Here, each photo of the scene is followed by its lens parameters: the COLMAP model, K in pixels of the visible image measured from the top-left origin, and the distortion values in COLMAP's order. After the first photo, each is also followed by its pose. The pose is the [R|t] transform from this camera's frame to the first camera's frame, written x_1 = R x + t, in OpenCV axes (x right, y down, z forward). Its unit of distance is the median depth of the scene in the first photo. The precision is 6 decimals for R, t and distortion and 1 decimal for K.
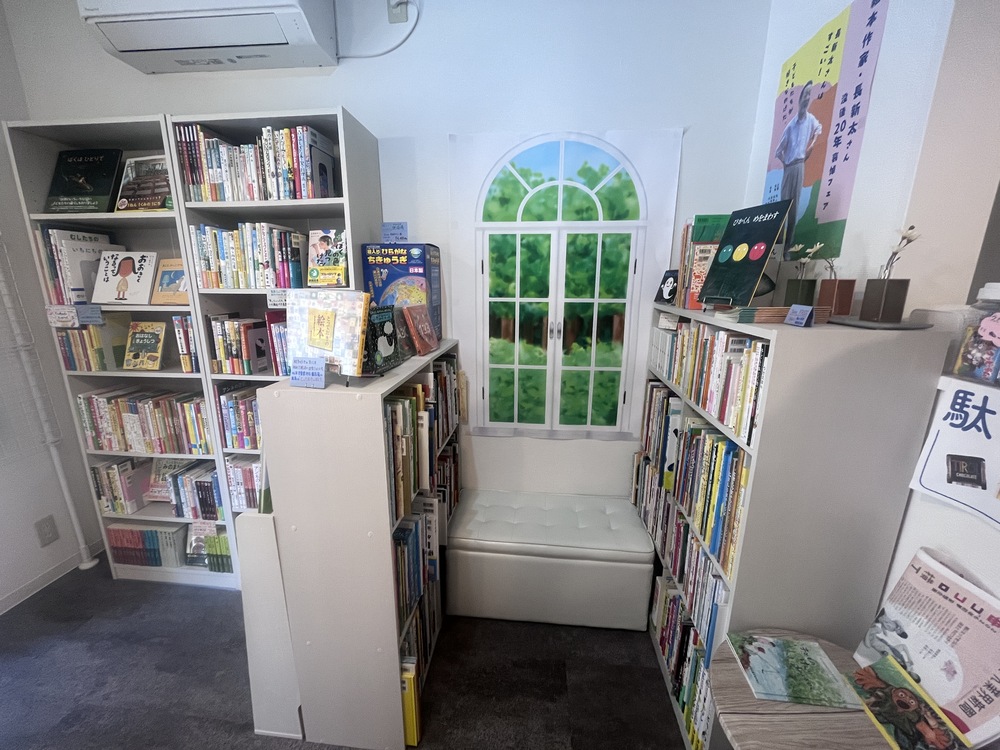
lens RADIAL K [[407.8, 0, 498.5], [0, 407.8, 376.0], [0, 0, 1]] dist [-0.003725, -0.000215]
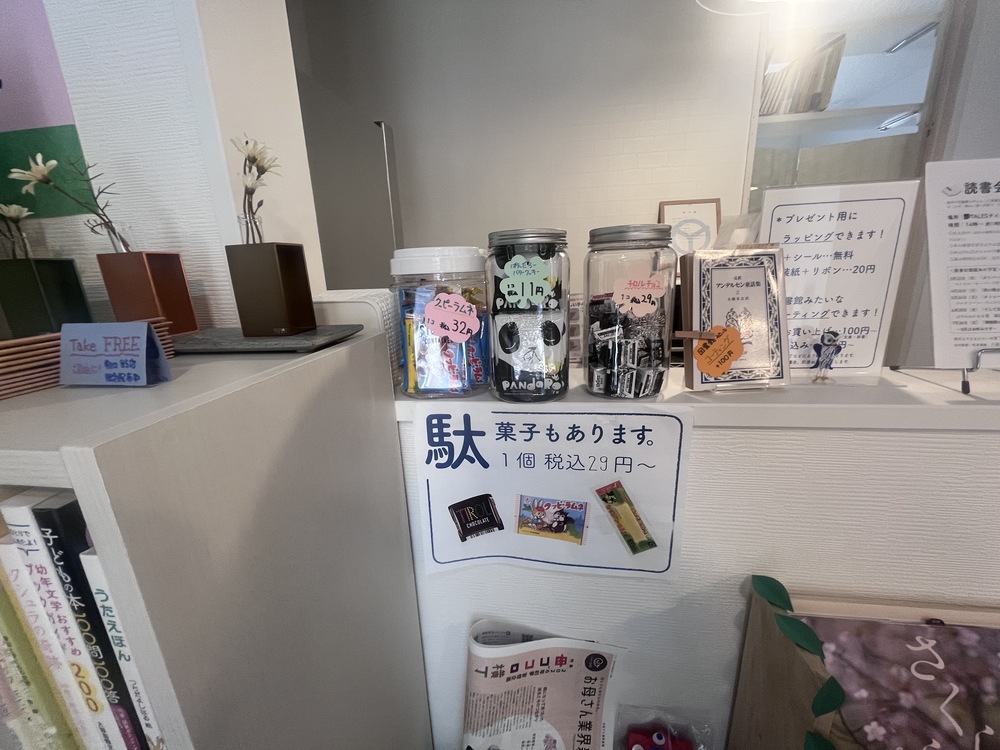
lens RADIAL K [[407.8, 0, 500.3], [0, 407.8, 381.7], [0, 0, 1]] dist [-0.003725, -0.000215]
pose [[0.049525, -0.273989, 0.960457, 0.523849], [0.268105, 0.929990, 0.251473, -0.151046], [-0.962116, 0.245050, 0.119515, 0.797966]]
